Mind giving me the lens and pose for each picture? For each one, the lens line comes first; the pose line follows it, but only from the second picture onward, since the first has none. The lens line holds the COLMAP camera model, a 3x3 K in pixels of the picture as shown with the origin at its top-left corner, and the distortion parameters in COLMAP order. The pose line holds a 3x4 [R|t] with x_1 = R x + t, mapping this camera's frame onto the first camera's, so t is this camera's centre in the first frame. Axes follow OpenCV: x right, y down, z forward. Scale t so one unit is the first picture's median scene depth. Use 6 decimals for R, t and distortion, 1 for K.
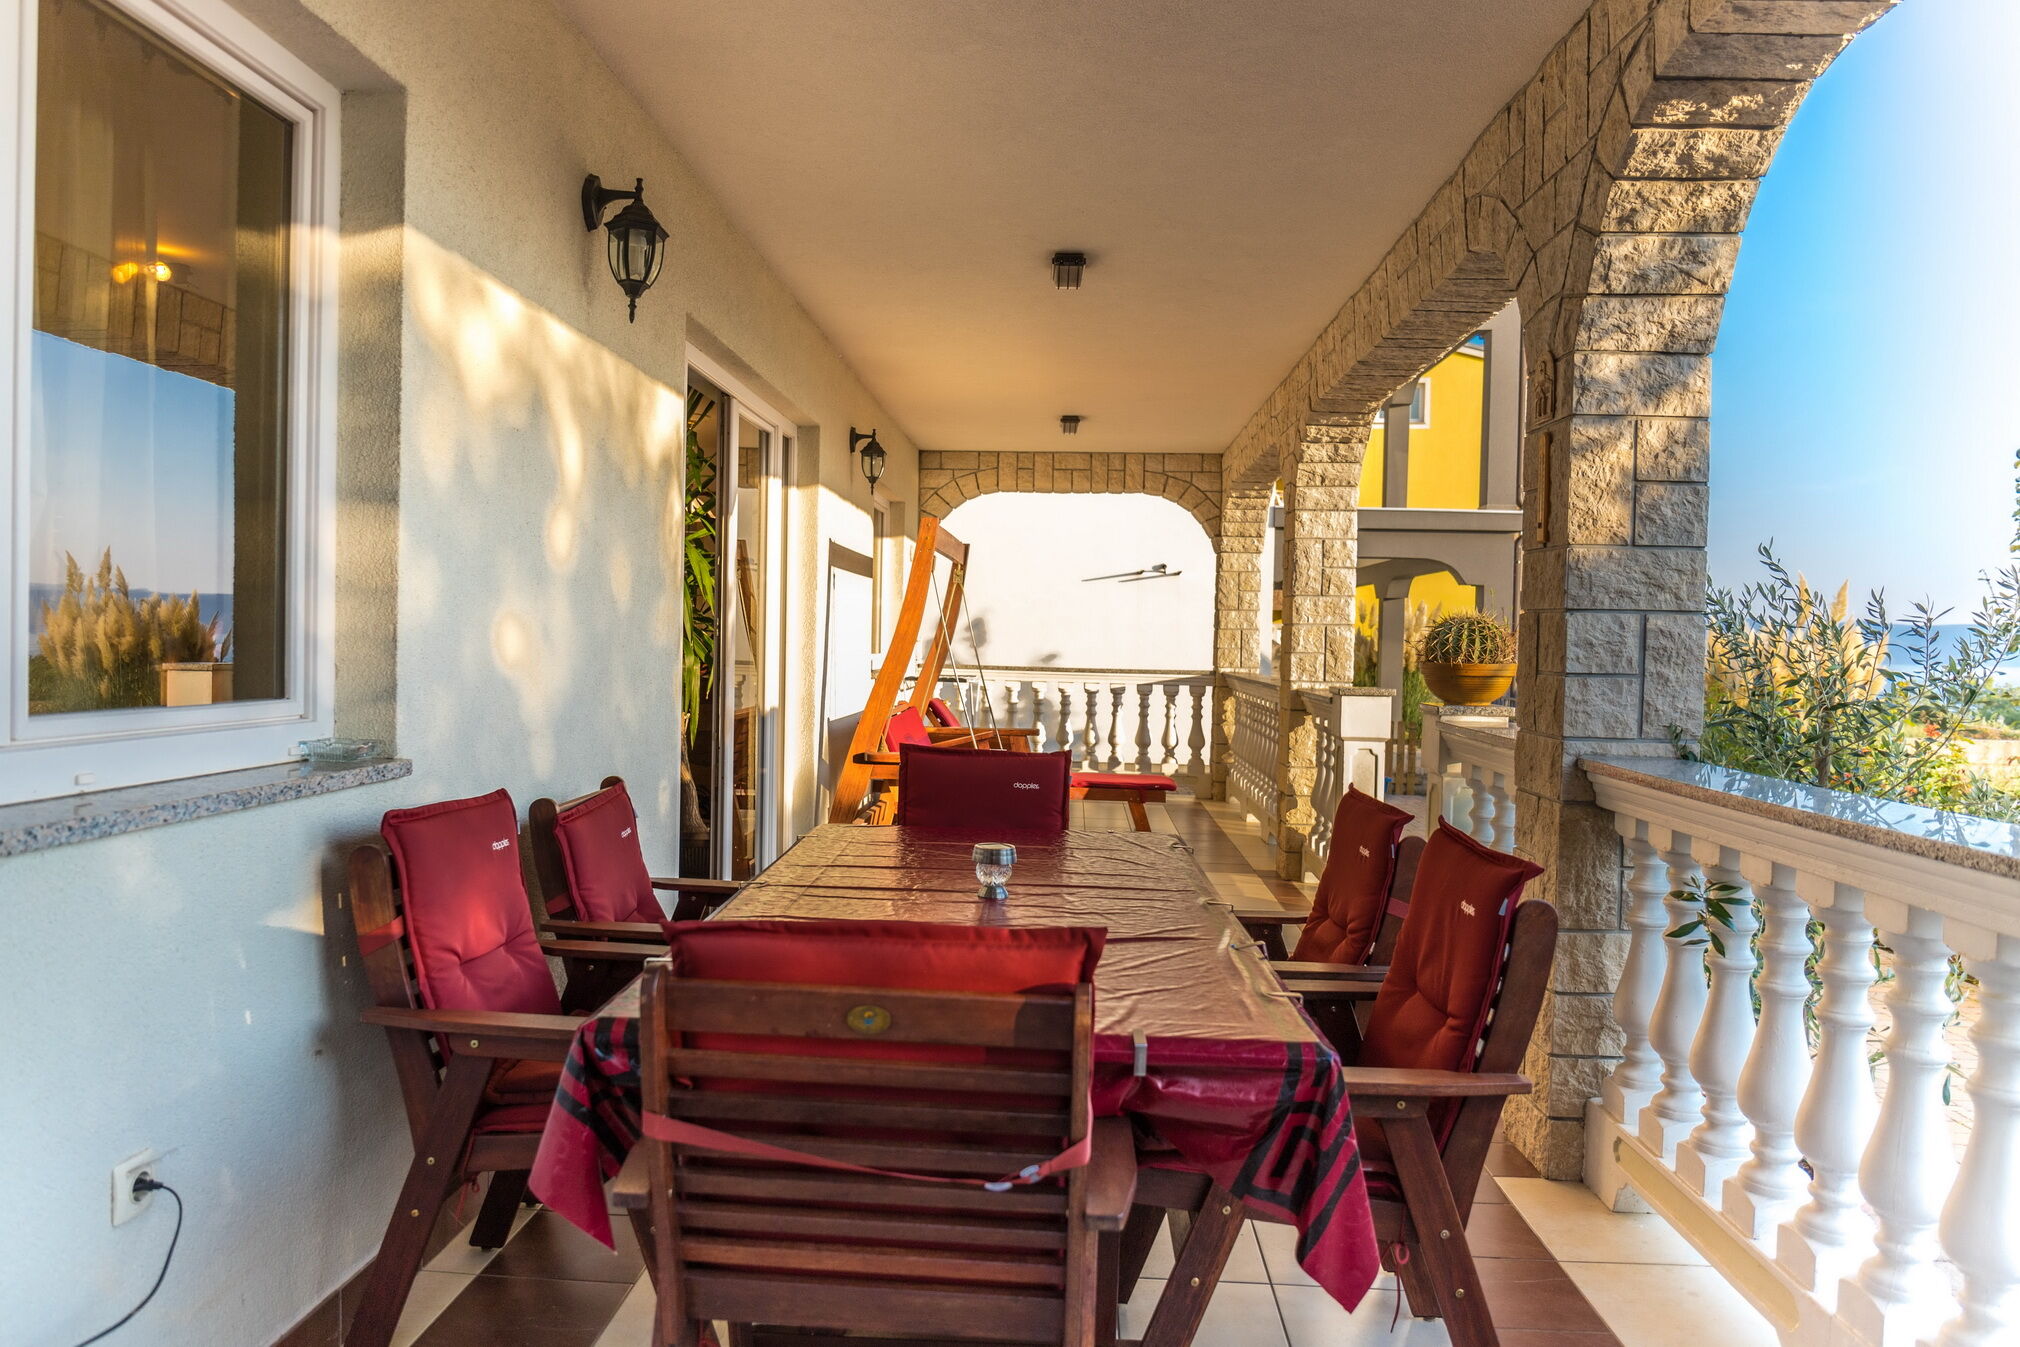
lens RADIAL K [[1387.0, 0, 1005.8], [0, 1387.0, 668.2], [0, 0, 1]] dist [-0.108784, 0.092866]
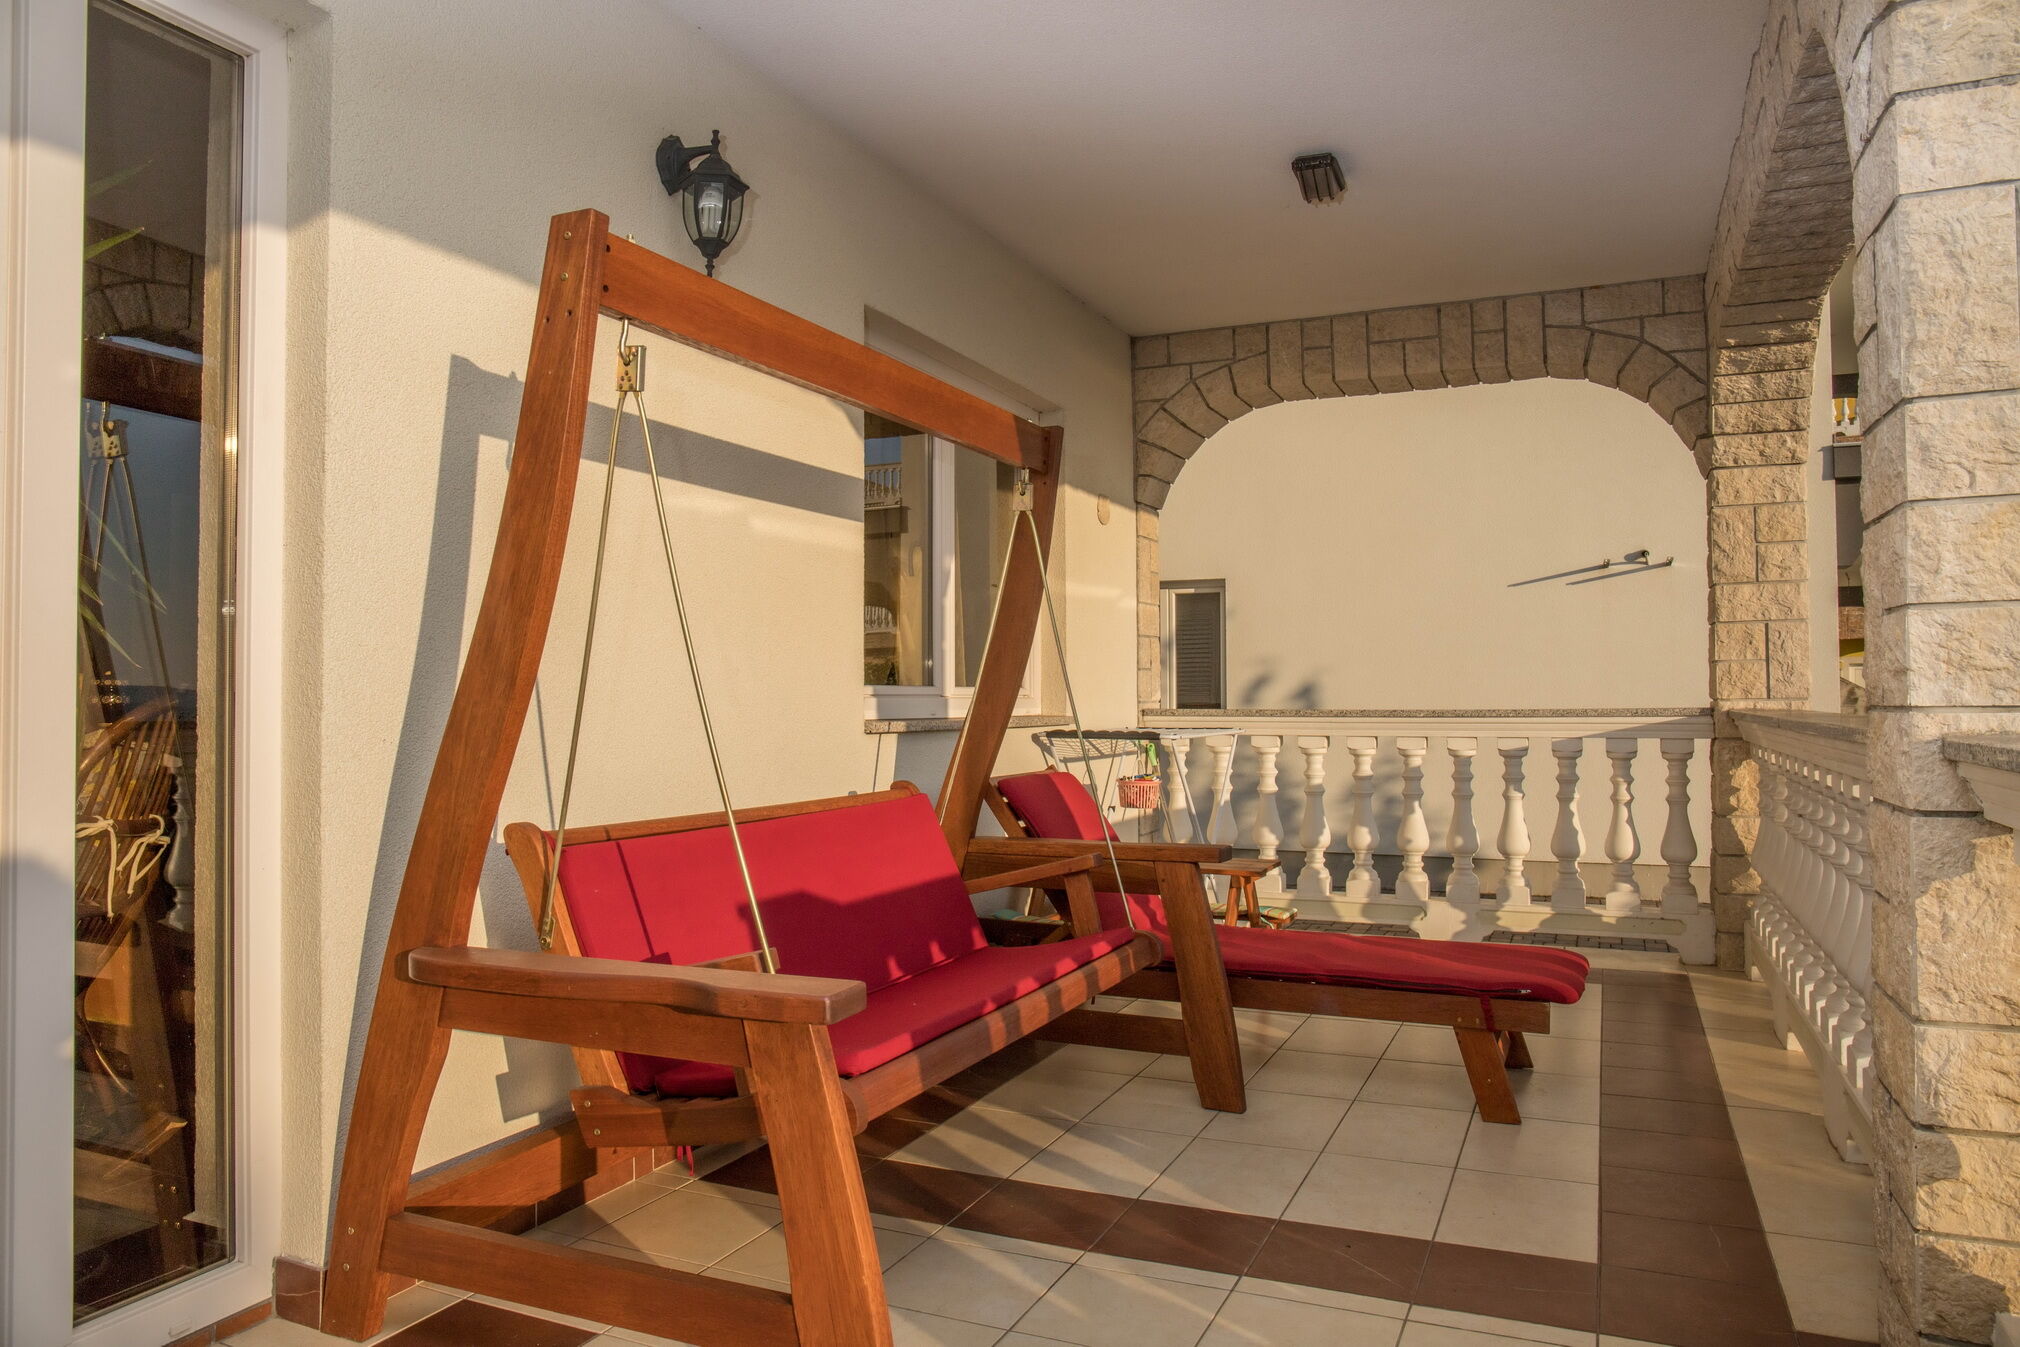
lens RADIAL K [[1387.0, 0, 1005.8], [0, 1387.0, 668.2], [0, 0, 1]] dist [-0.108784, 0.092866]
pose [[0.932886, -0.035395, -0.358427, 0.089861], [0.016864, 0.998360, -0.054699, 0.010087], [0.359776, 0.044983, 0.931954, 0.455215]]
